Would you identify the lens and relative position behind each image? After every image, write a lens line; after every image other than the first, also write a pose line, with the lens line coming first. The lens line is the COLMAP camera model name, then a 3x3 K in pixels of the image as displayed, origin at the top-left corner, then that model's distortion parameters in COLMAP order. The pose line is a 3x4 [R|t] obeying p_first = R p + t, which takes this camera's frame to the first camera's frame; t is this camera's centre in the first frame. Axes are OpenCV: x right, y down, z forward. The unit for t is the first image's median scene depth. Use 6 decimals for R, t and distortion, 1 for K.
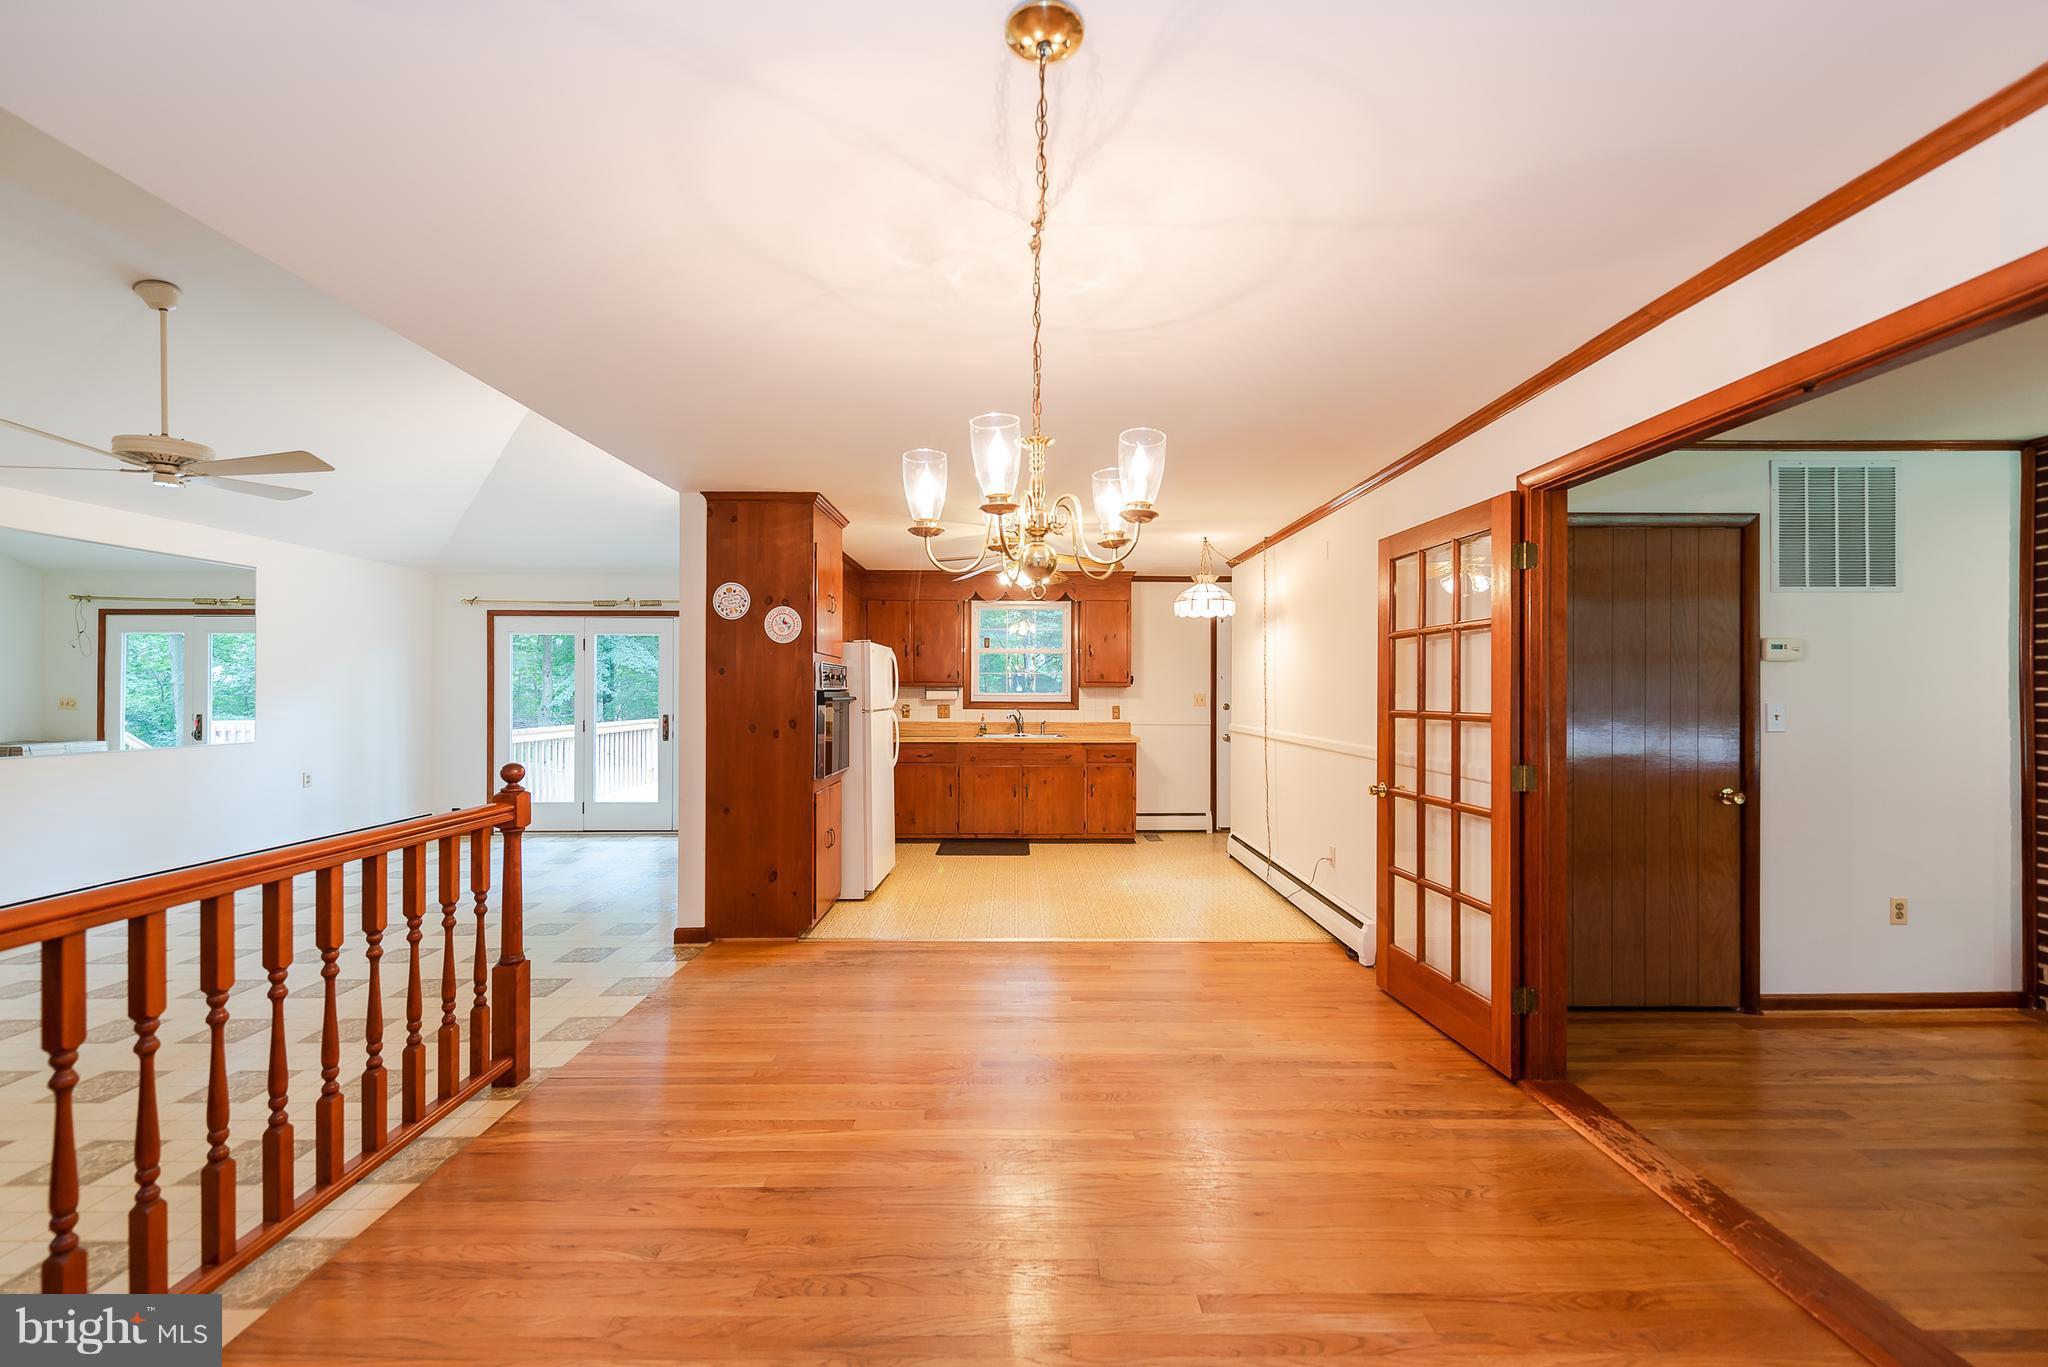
lens RADIAL K [[816.2, 0, 1041.0], [0, 816.2, 690.1], [0, 0, 1]] dist [0.001456, -0.001628]
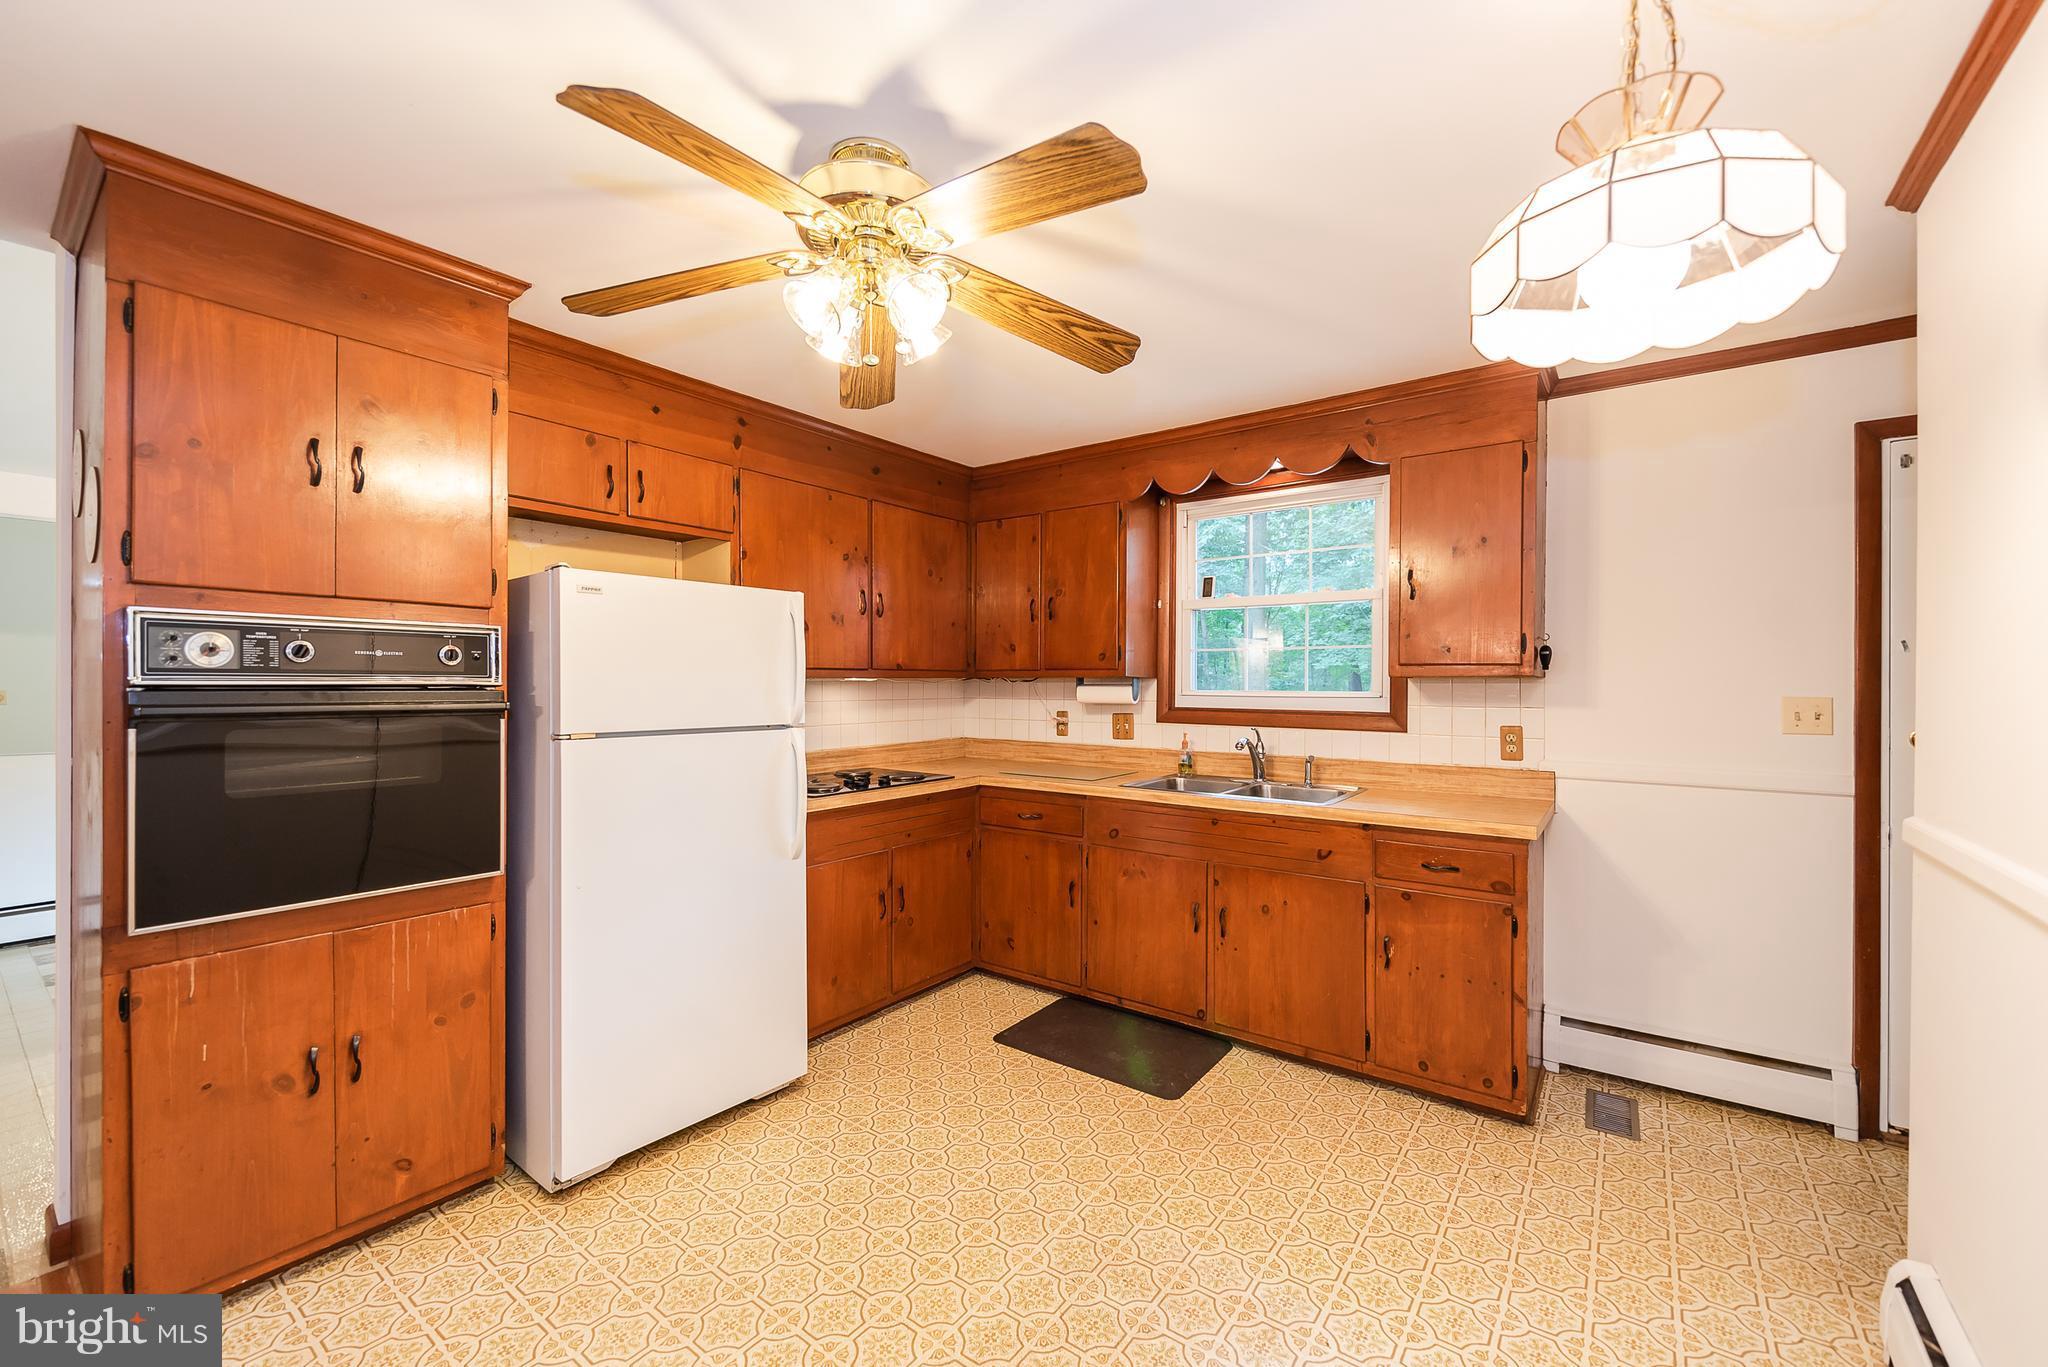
lens RADIAL K [[816.2, 0, 1035.8], [0, 816.2, 687.0], [0, 0, 1]] dist [0.001456, -0.001628]
pose [[0.795089, 0.003725, -0.606482, 0.160423], [-0.002180, 0.999992, 0.003283, -0.000197], [0.606489, -0.001289, 0.795091, 0.603037]]
